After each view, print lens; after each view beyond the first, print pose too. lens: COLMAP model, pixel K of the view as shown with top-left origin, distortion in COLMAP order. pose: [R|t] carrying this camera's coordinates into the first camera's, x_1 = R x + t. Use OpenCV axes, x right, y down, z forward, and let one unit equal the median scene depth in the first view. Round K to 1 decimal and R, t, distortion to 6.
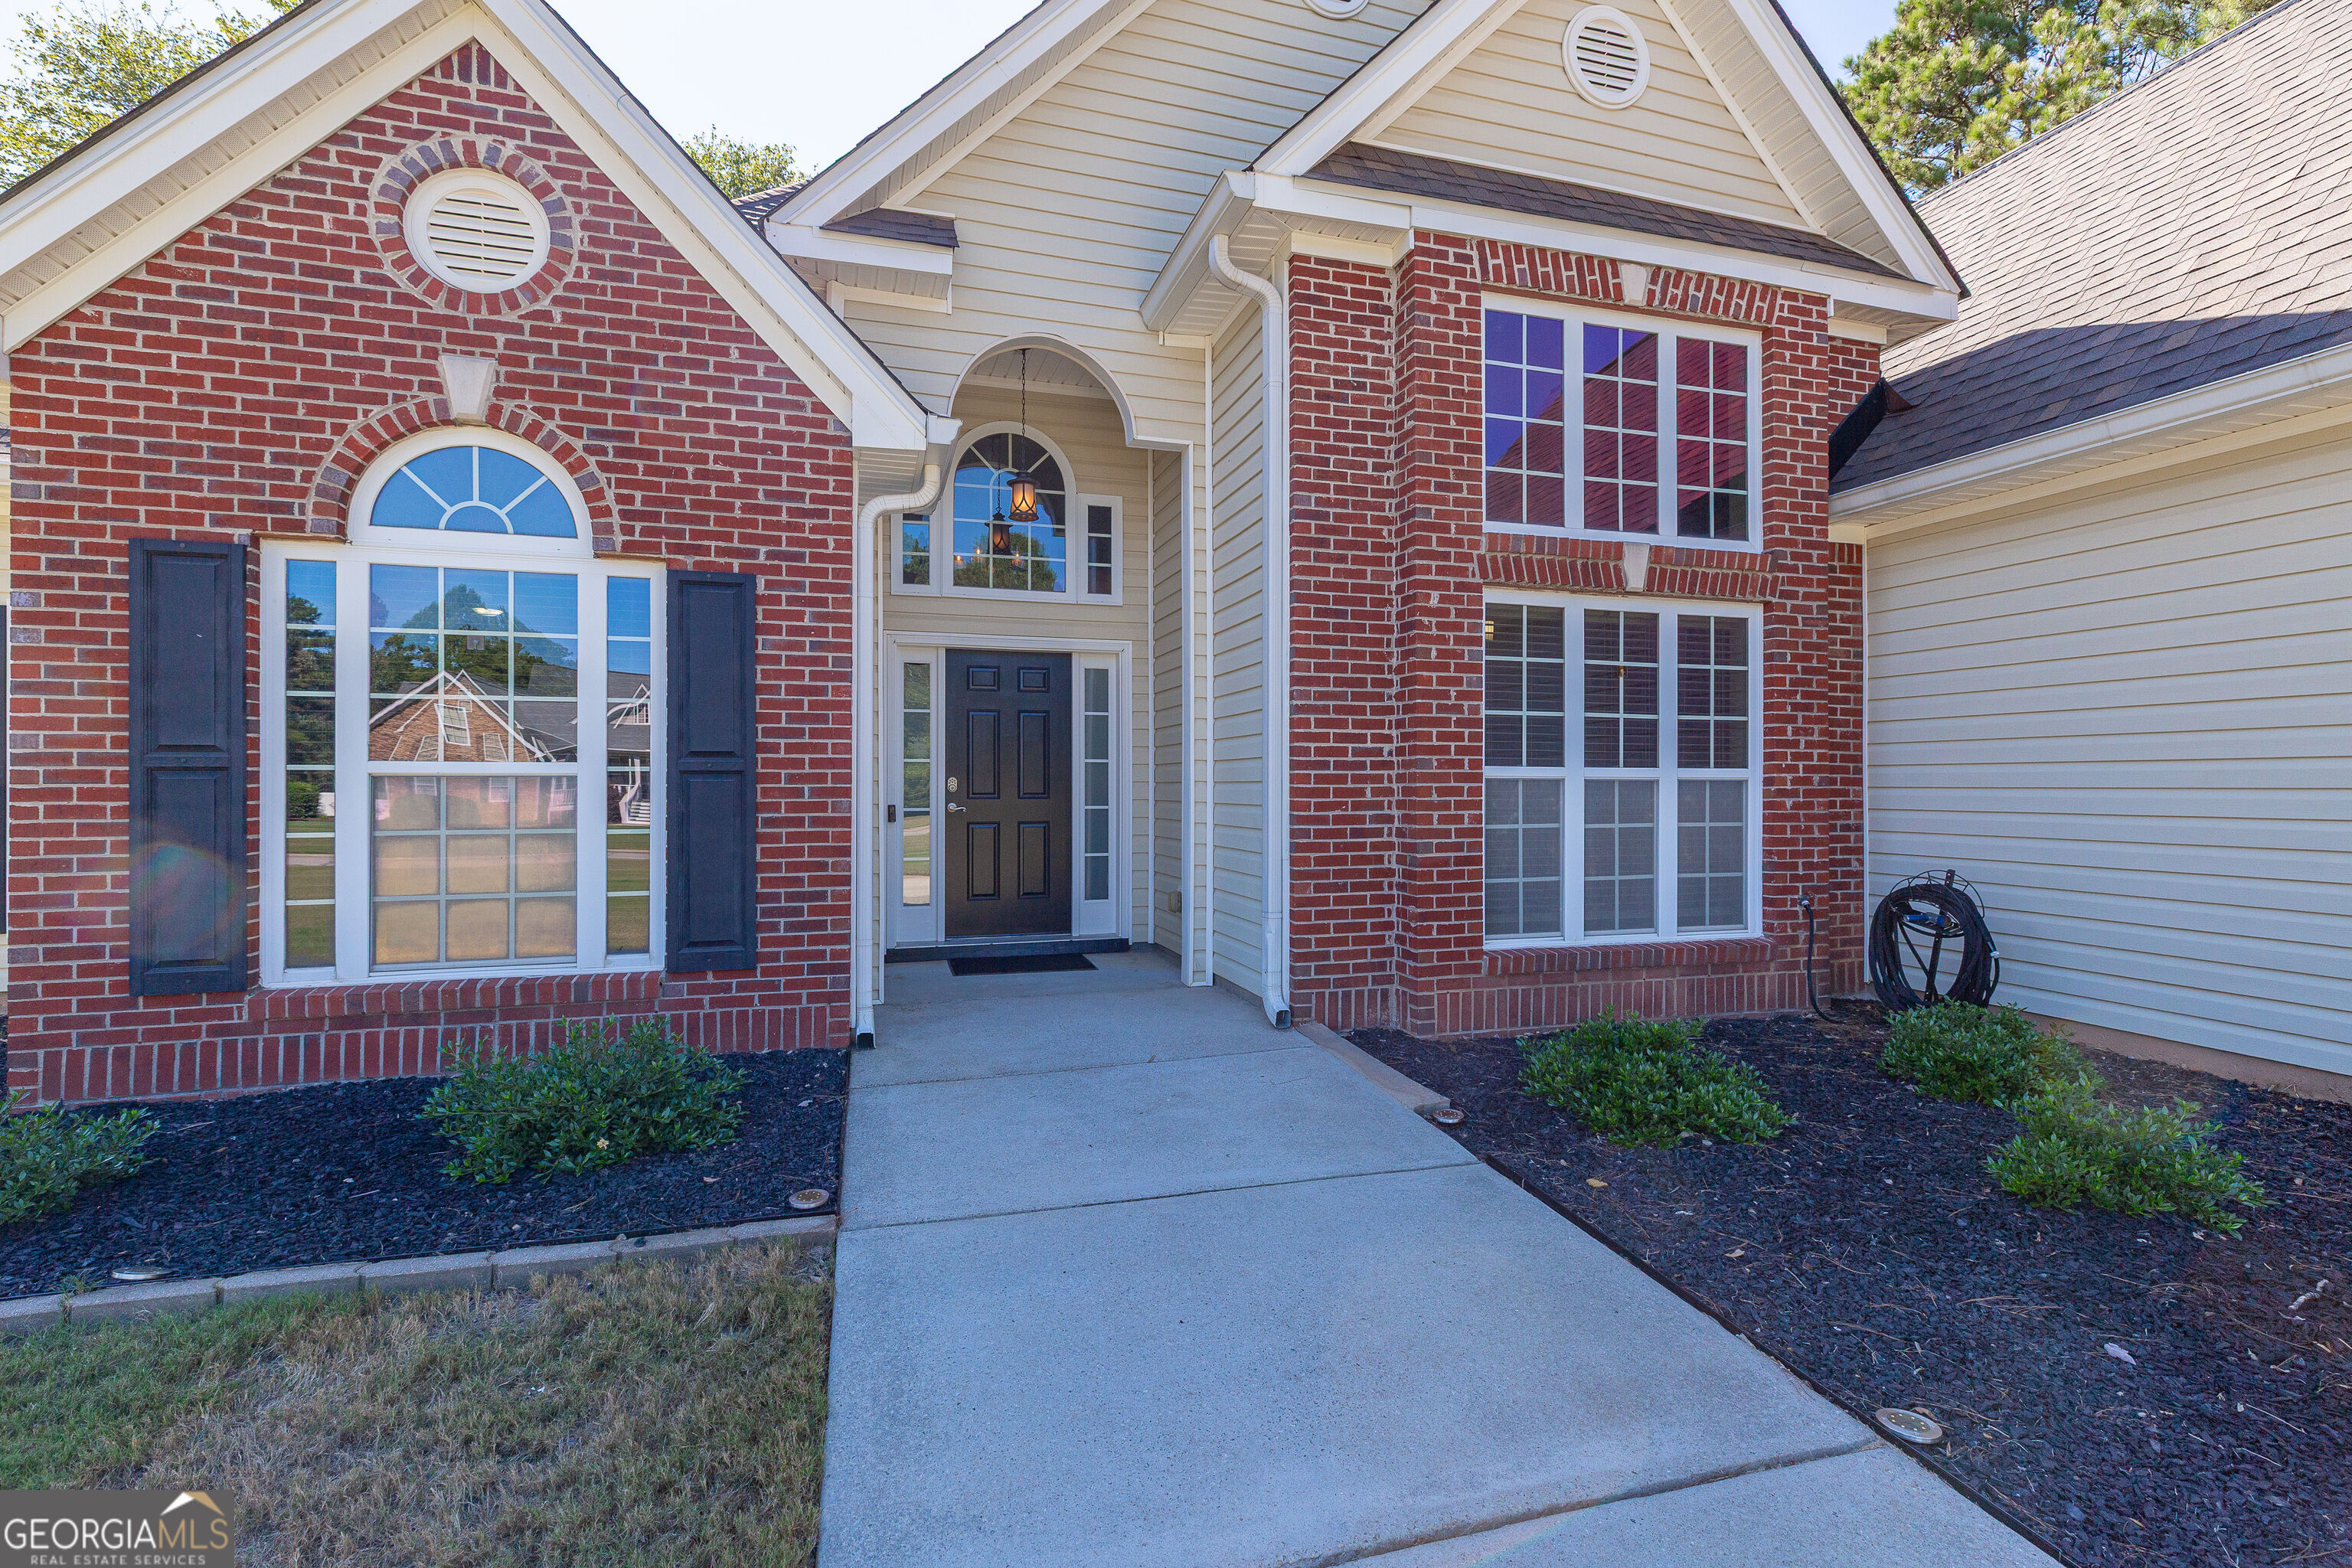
lens RADIAL K [[1052.3, 0, 1173.8], [0, 1052.3, 781.1], [0, 0, 1]] dist [0.001821, -0.000392]
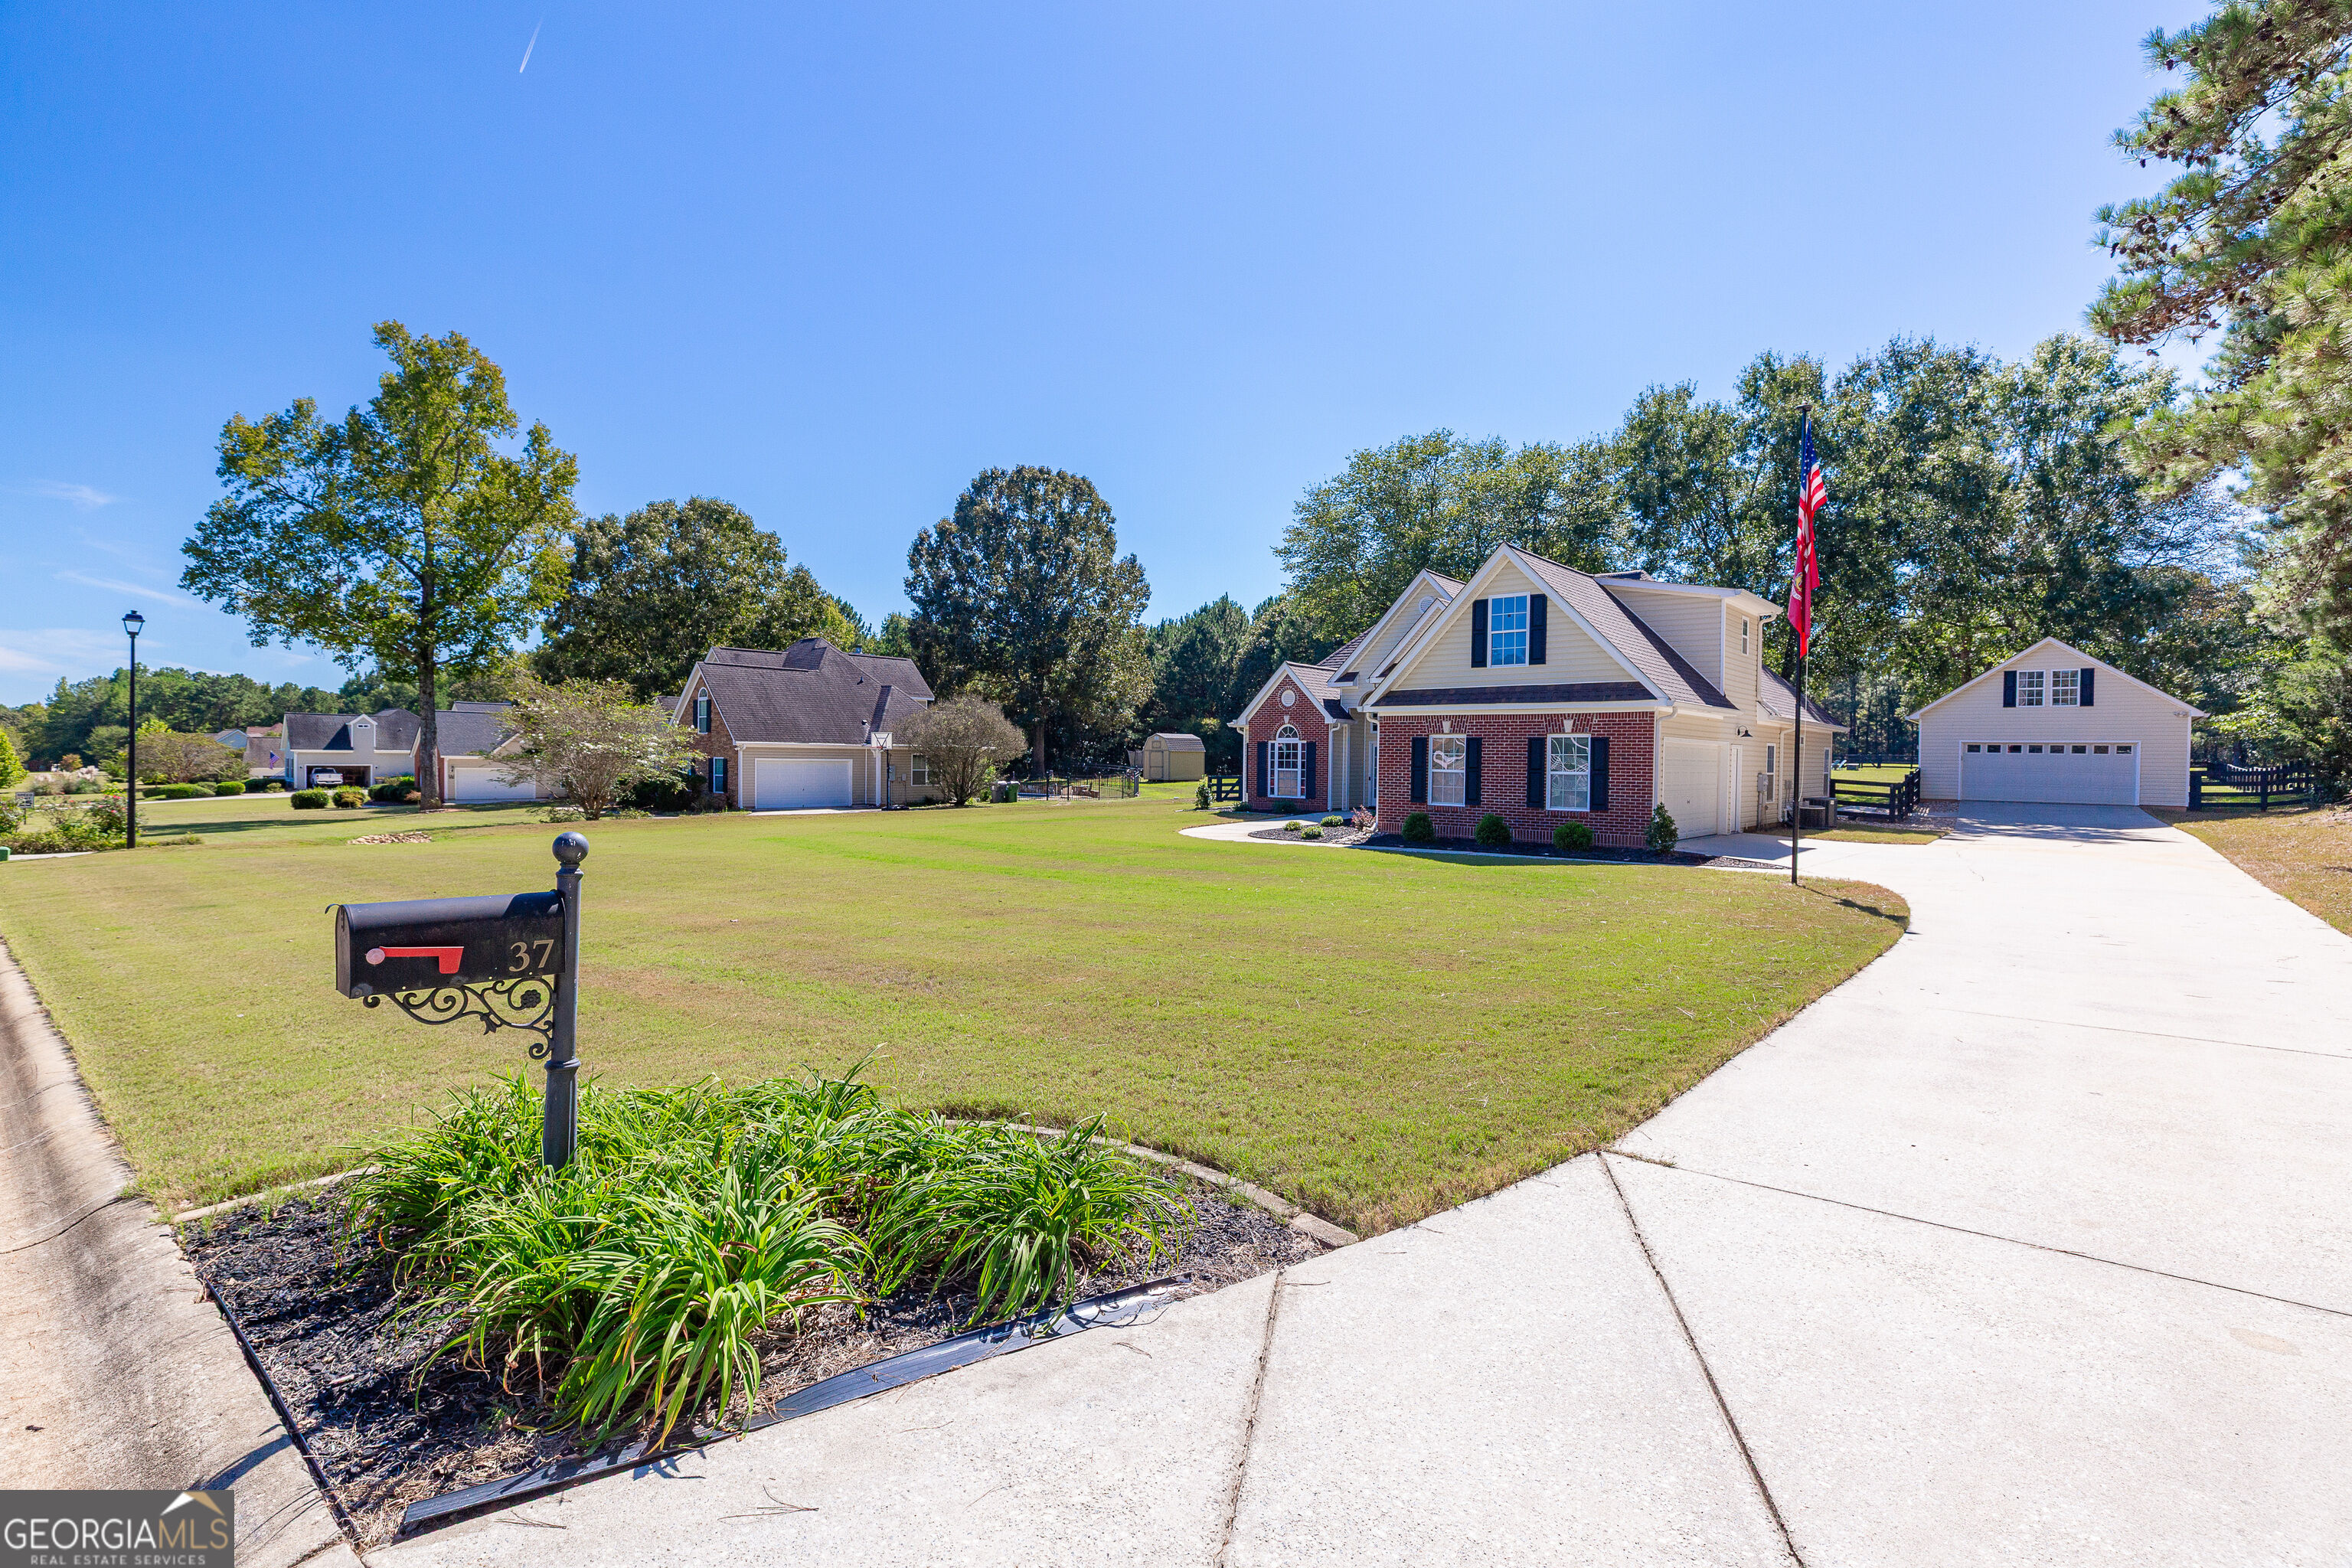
lens RADIAL K [[1109.8, 0, 1169.4], [0, 1109.8, 779.0], [0, 0, 1]] dist [0.003008, 0.000145]
pose [[0.545343, 0.020680, -0.837958, 4.494971], [-0.008509, 0.999781, 0.019135, -0.072898], [0.838170, -0.003305, 0.545400, -3.280469]]
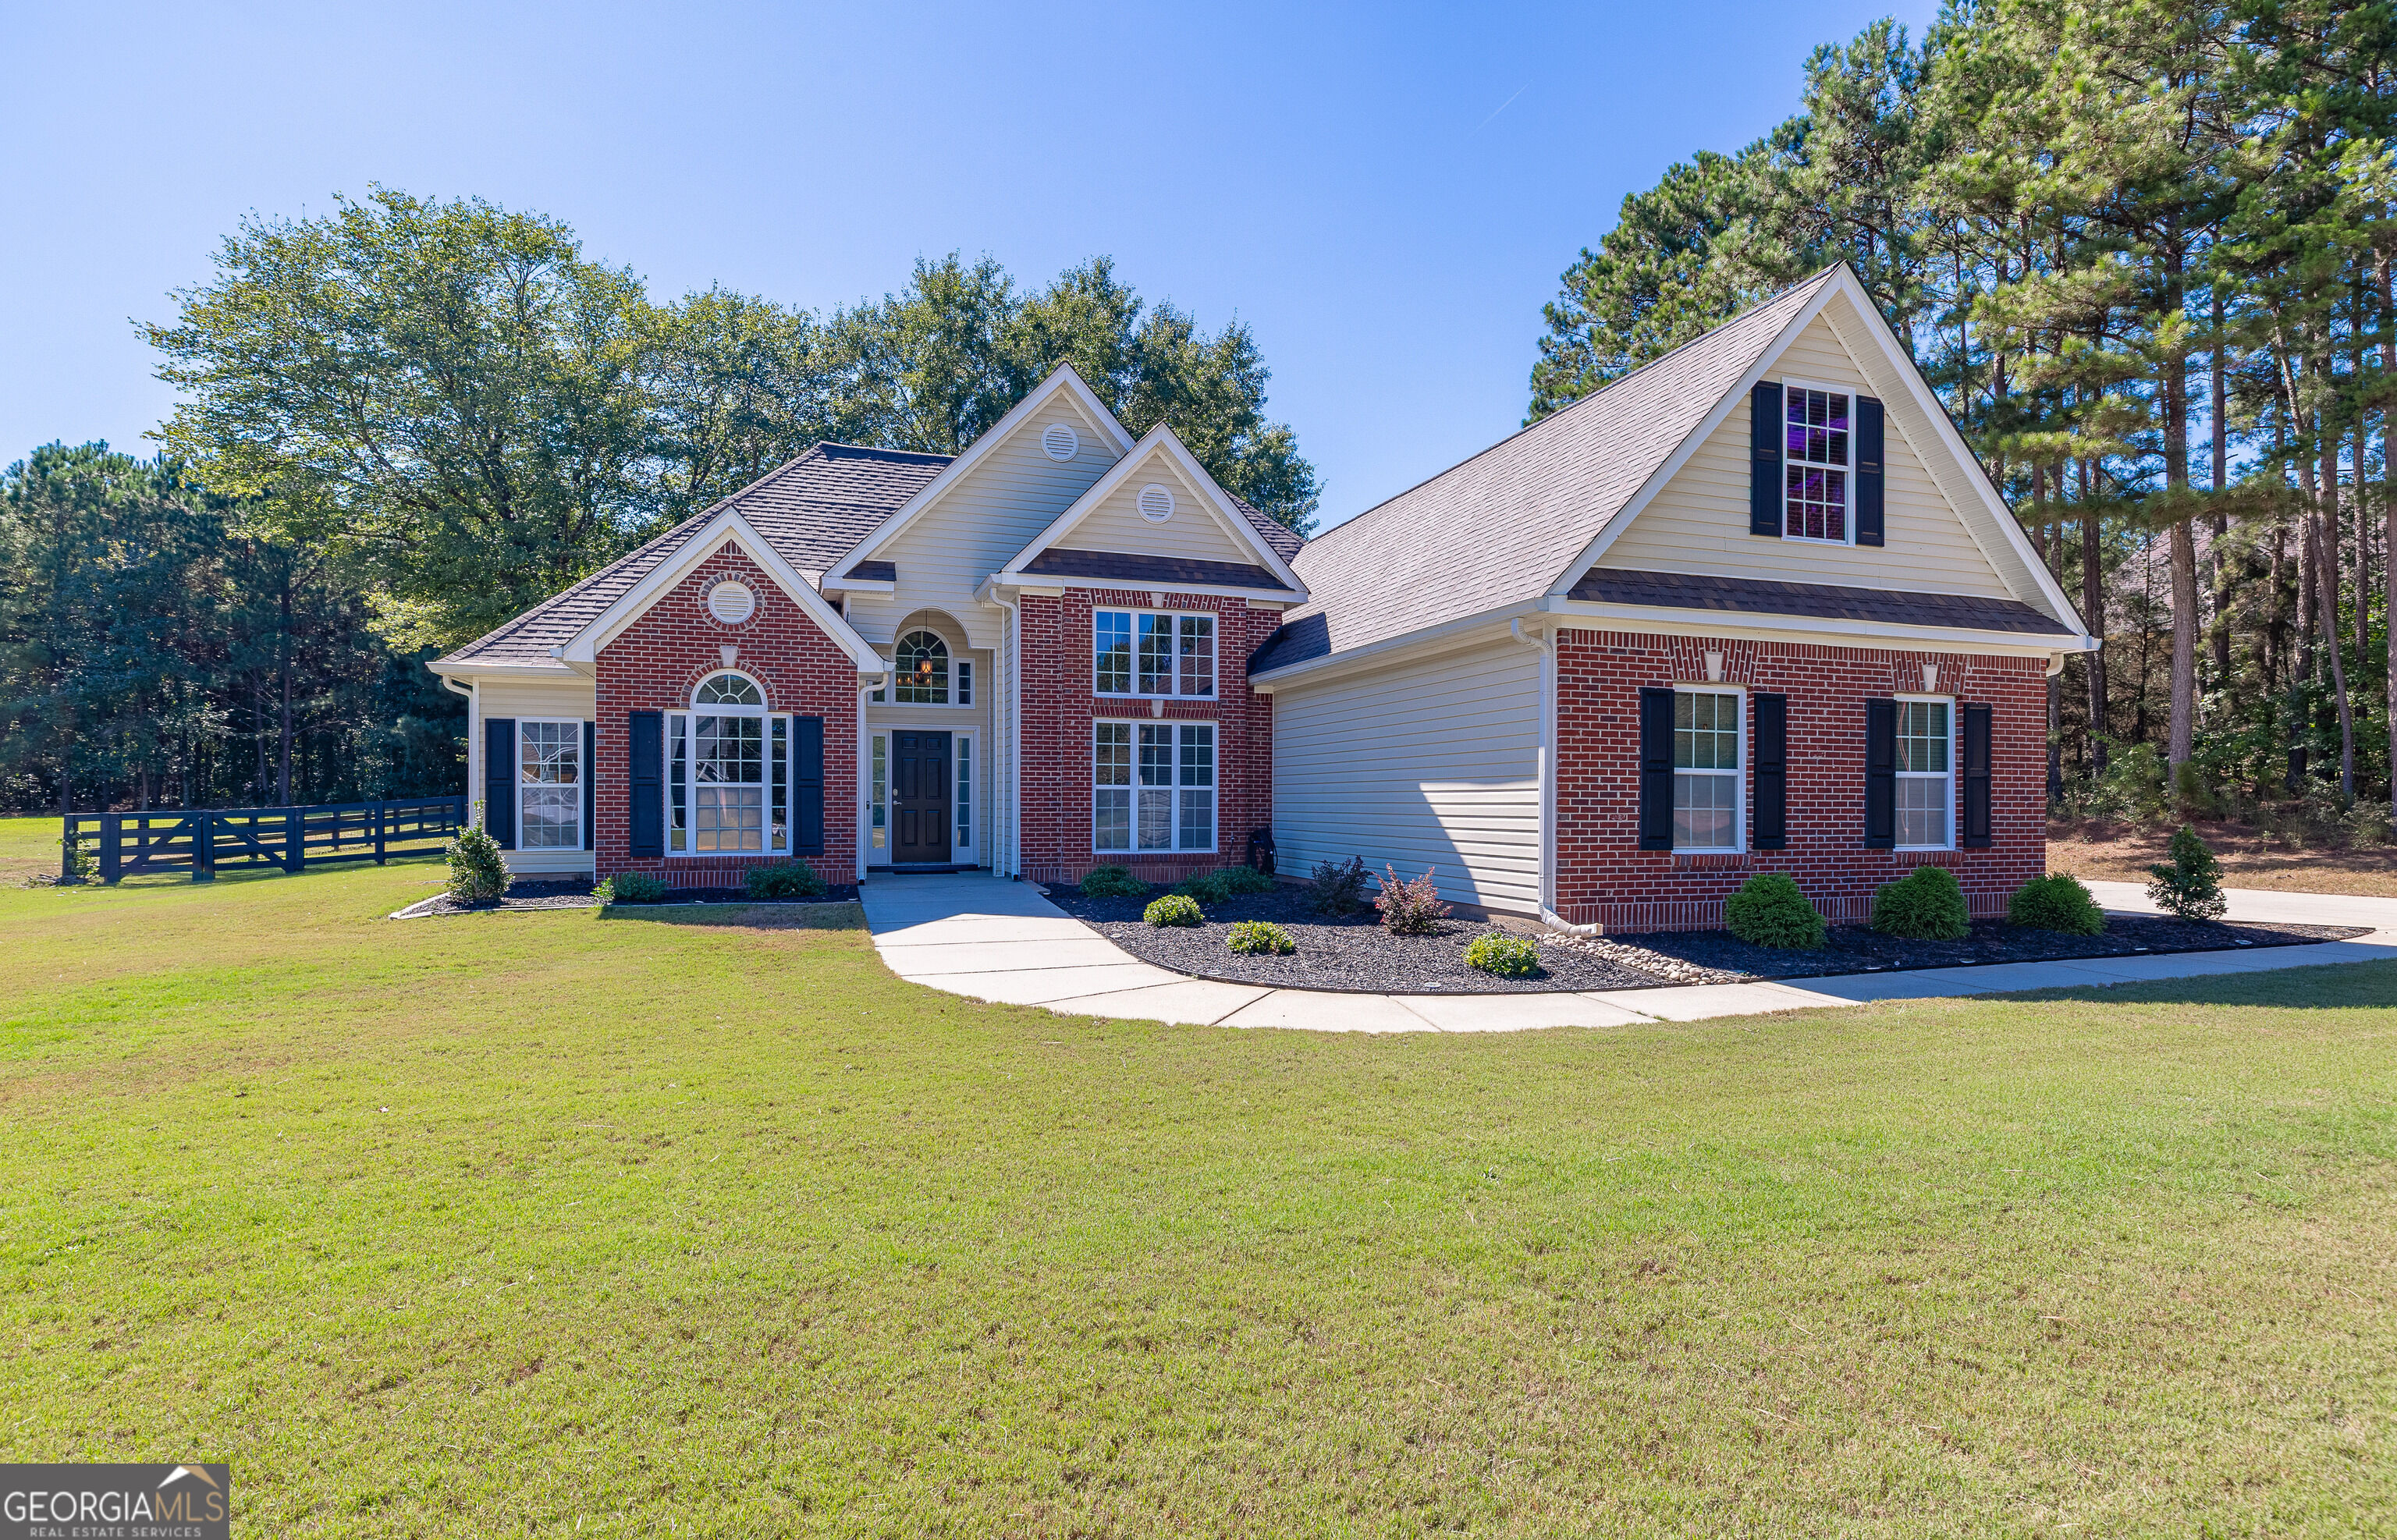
lens RADIAL K [[1155.7, 0, 1182.1], [0, 1155.7, 796.4], [0, 0, 1]] dist [-0.004233, 0.002852]
pose [[0.999681, 0.002498, 0.025150, 0.423589], [-0.002469, 0.999996, -0.001200, 0.017470], [-0.025153, 0.001137, 0.999683, -1.841079]]
